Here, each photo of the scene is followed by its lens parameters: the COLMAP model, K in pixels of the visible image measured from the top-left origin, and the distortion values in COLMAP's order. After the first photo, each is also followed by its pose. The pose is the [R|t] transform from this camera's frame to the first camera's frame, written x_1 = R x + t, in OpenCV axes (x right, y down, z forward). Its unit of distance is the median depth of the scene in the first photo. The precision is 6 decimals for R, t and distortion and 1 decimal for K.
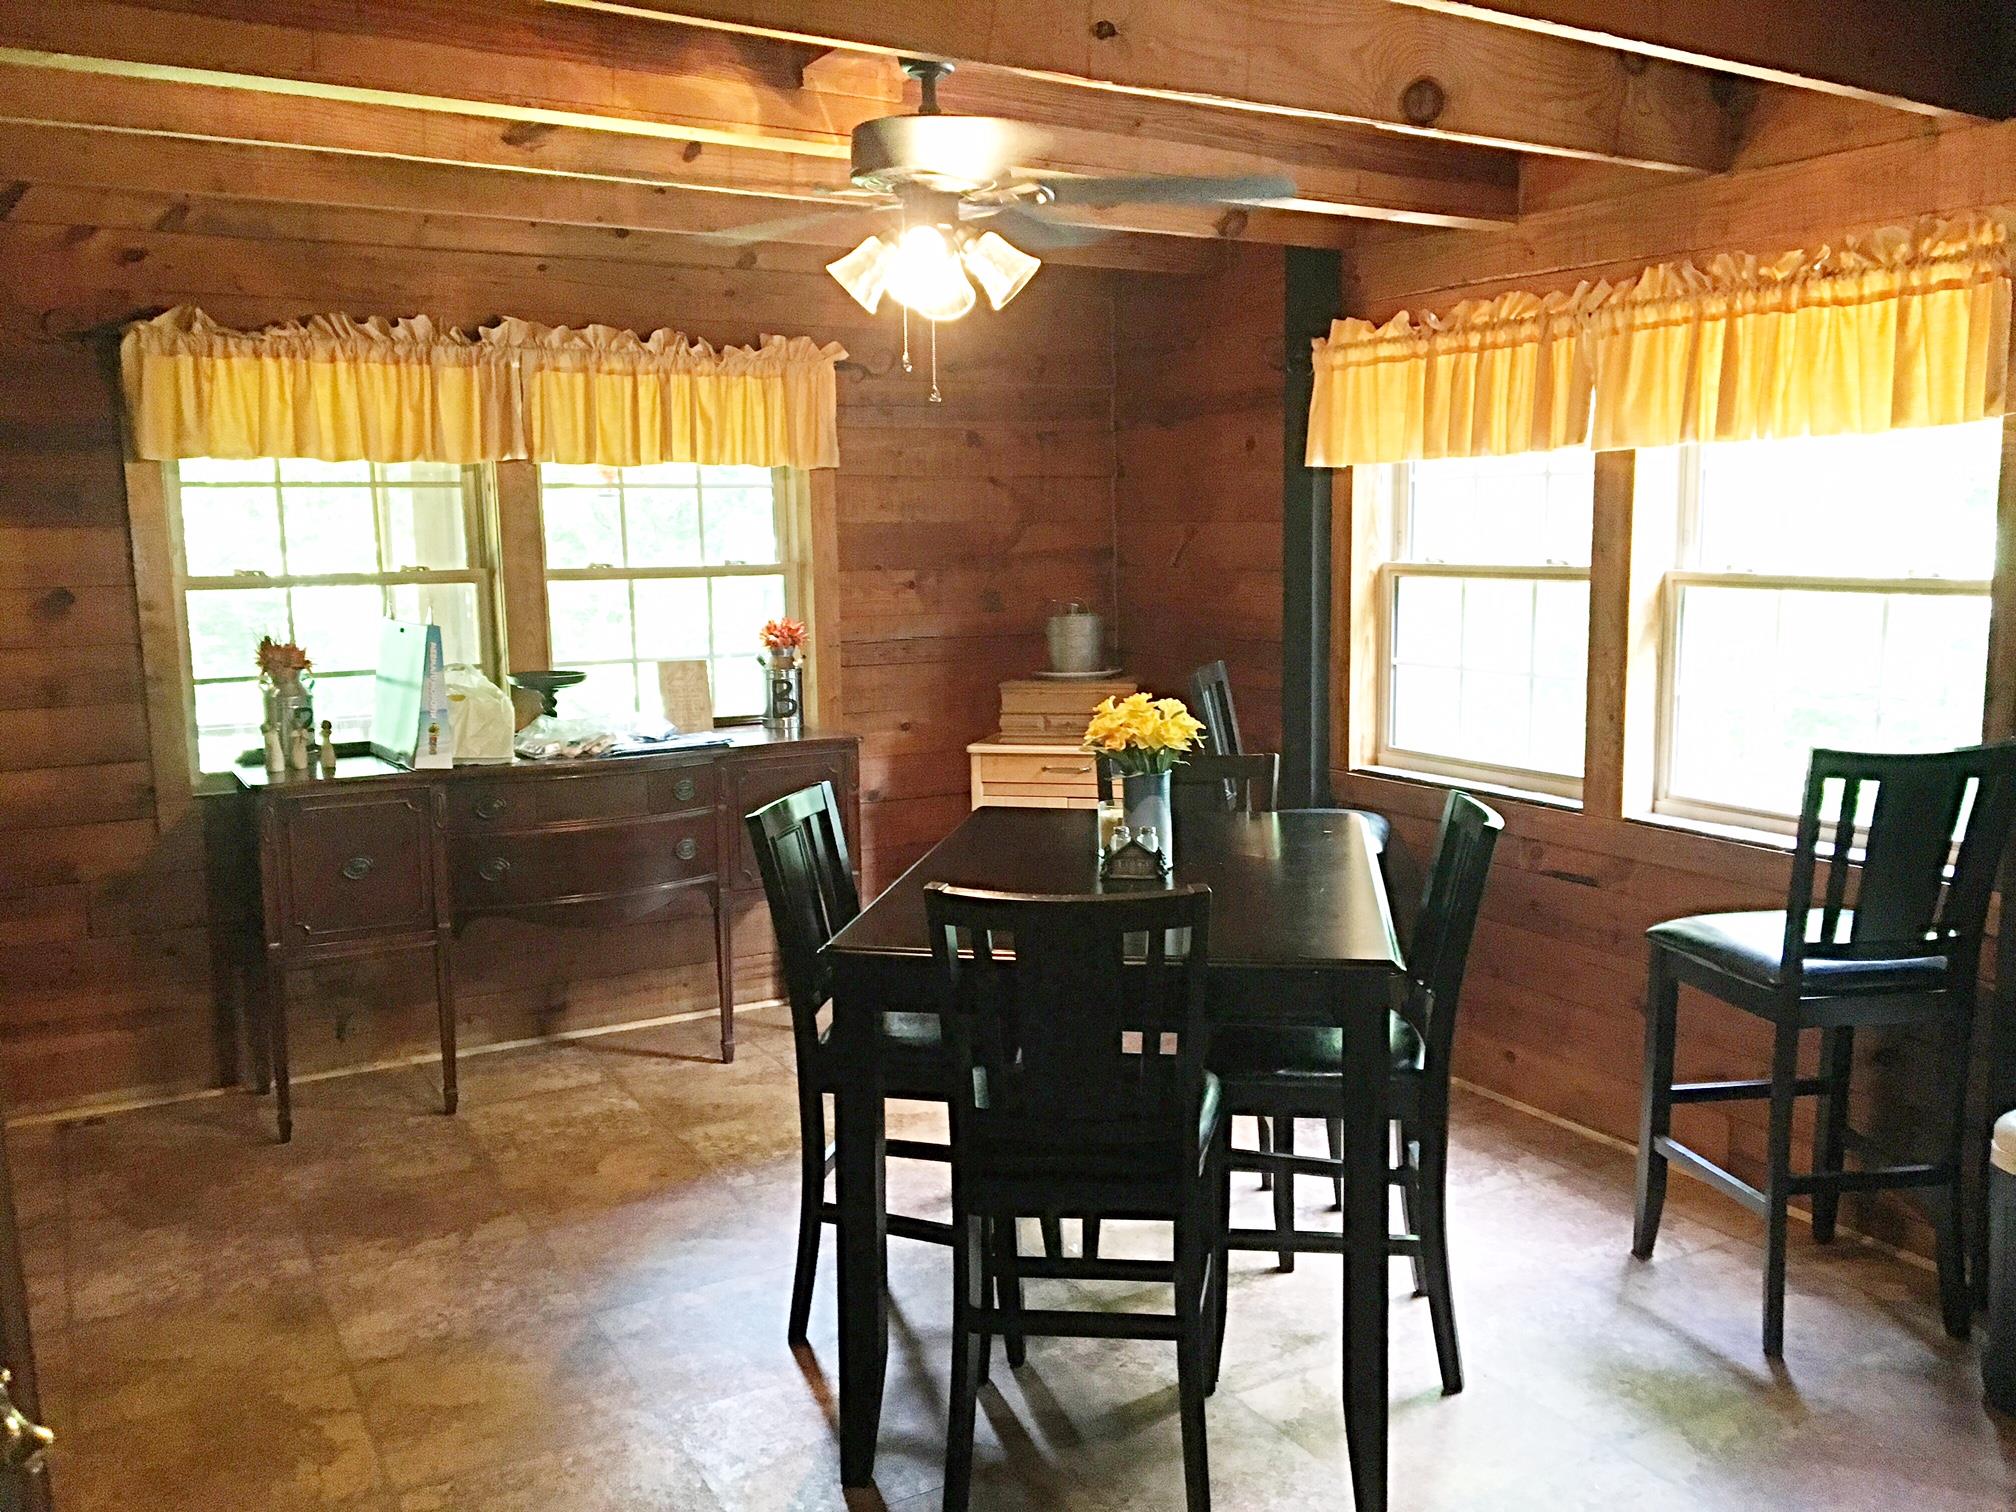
lens RADIAL K [[1710.3, 0, 1007.6], [0, 1710.3, 754.3], [0, 0, 1]] dist [0.052076, -0.073987]
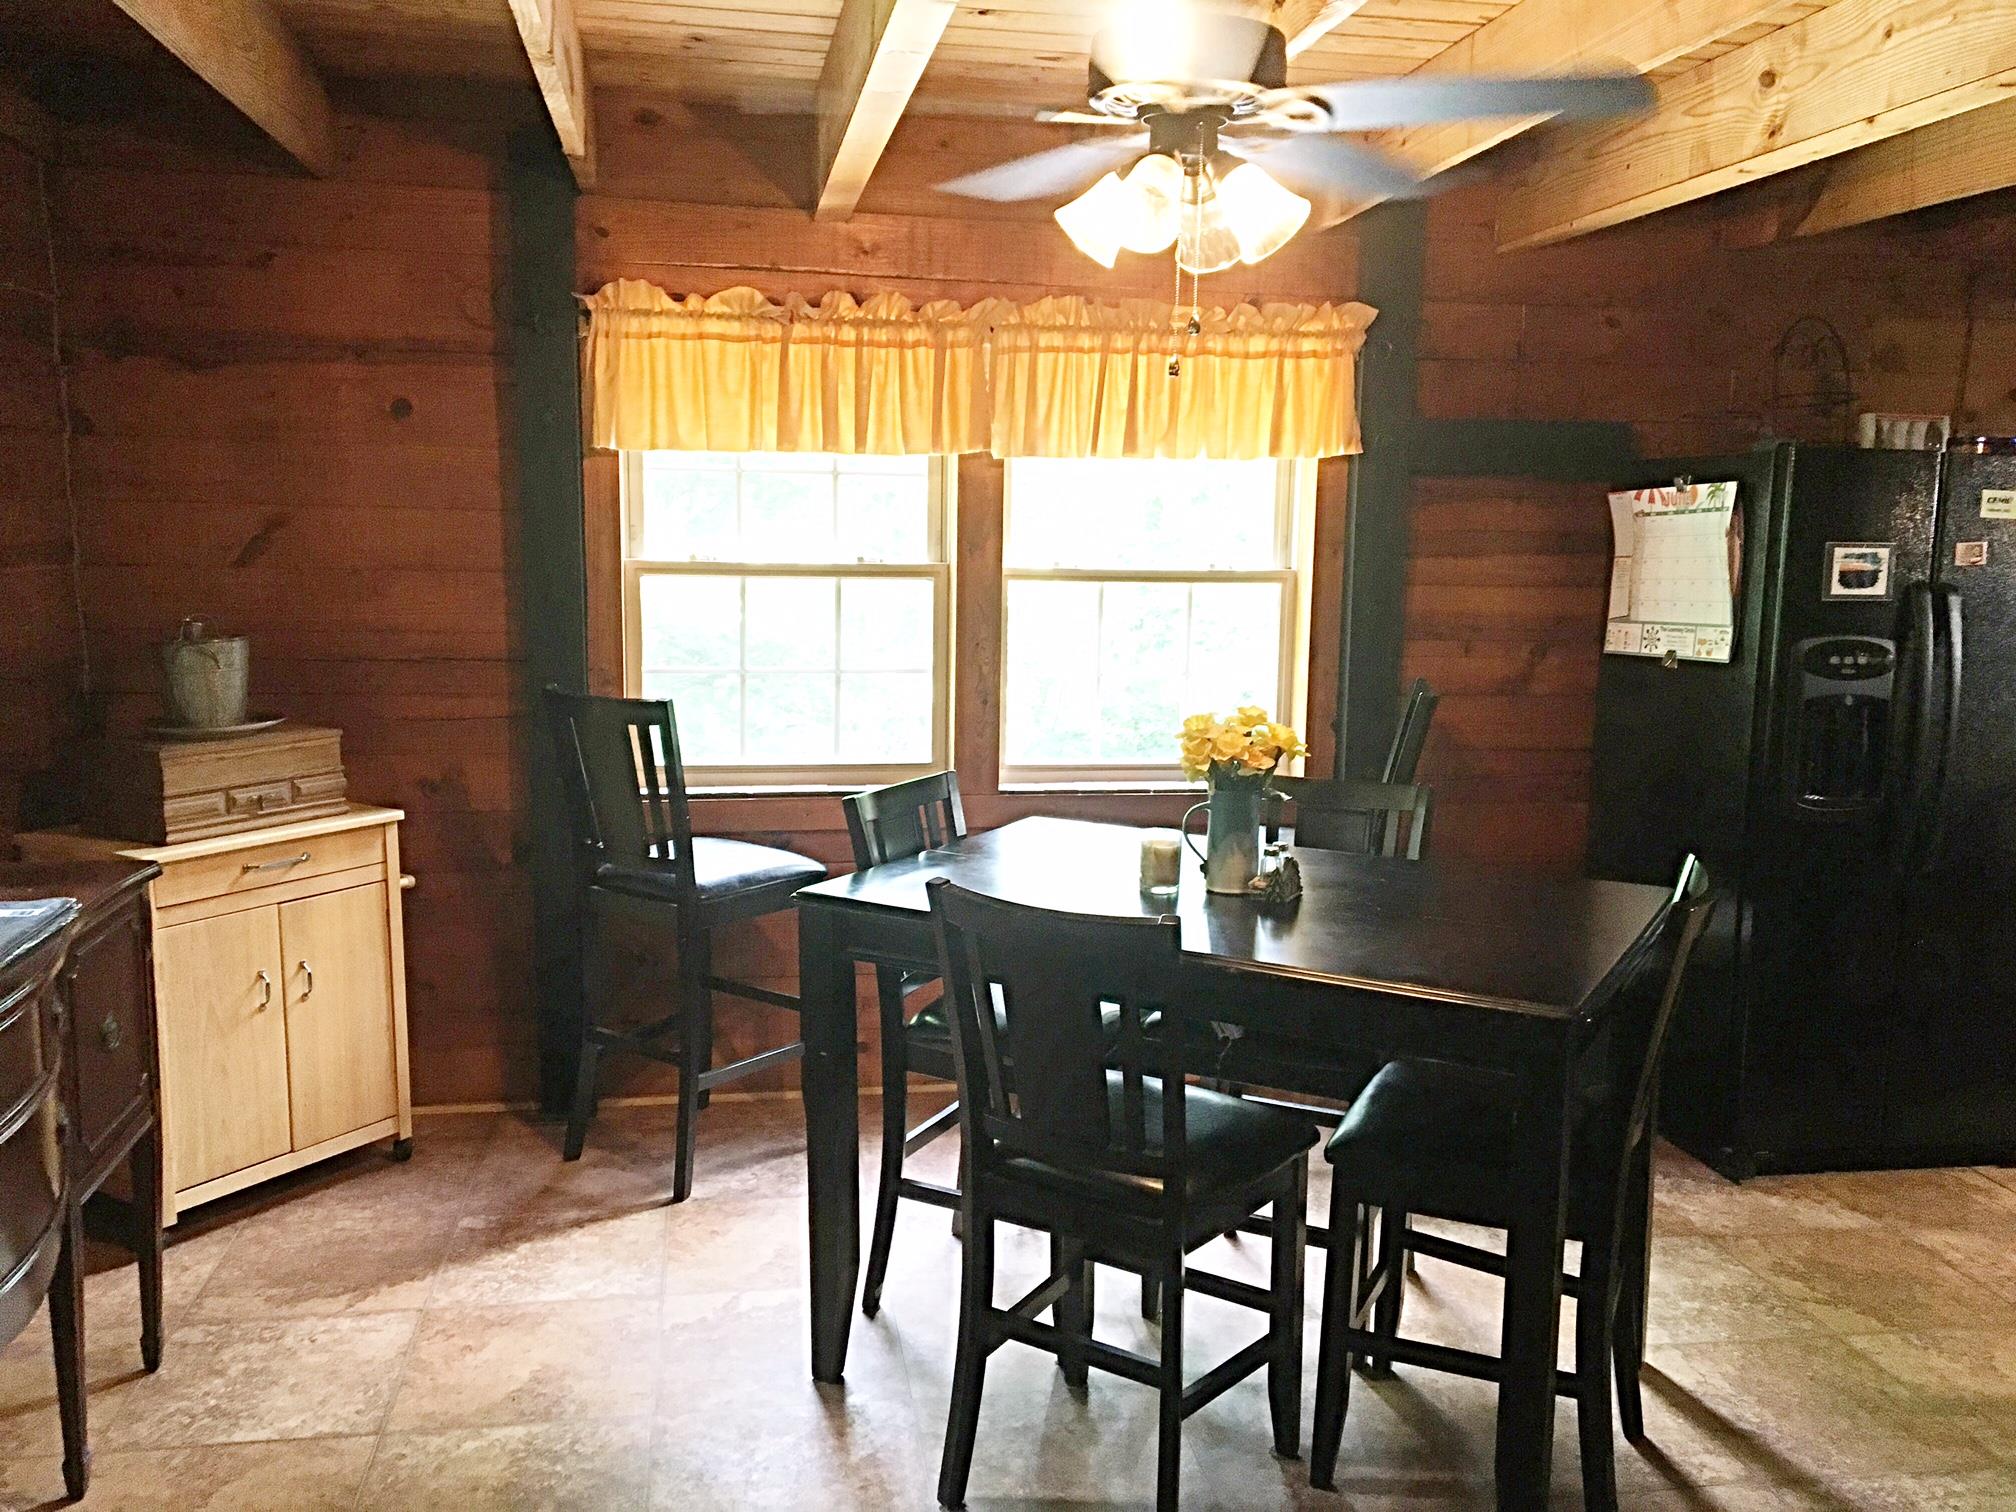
lens RADIAL K [[1710.3, 0, 1010.3], [0, 1710.3, 766.0], [0, 0, 1]] dist [0.052076, -0.073987]
pose [[0.340716, -0.125070, 0.931810, -0.701766], [0.107956, 0.989761, 0.093374, -0.086713], [-0.933947, 0.068781, 0.350730, 0.647569]]
